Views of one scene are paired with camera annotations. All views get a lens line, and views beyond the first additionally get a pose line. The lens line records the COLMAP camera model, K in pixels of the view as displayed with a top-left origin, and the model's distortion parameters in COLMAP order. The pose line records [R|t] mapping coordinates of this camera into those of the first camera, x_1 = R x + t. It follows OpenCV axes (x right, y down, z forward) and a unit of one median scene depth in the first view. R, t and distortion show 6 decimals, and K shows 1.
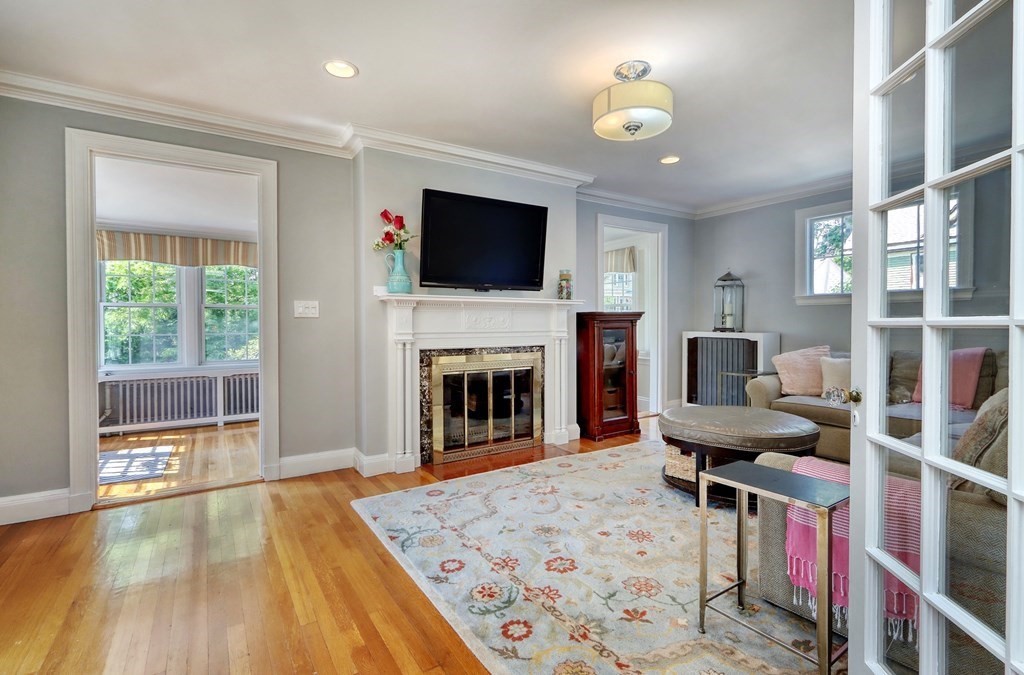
lens RADIAL K [[470.8, 0, 509.0], [0, 470.8, 326.0], [0, 0, 1]] dist [-0.001849, -0.000337]
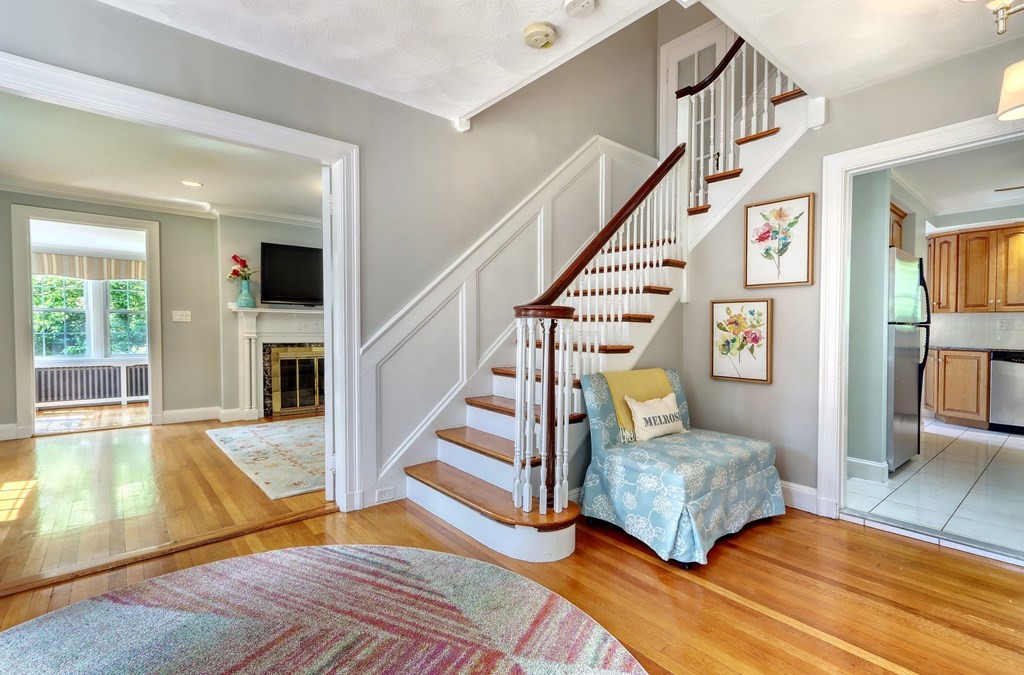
lens RADIAL K [[472.2, 0, 527.1], [0, 472.2, 344.2], [0, 0, 1]] dist [0.001985, 0.000119]
pose [[0.989259, 0.007360, 0.145990, 0.479735], [-0.011032, 0.999642, 0.024357, 0.005443], [-0.145758, -0.025706, 0.988986, -0.727935]]
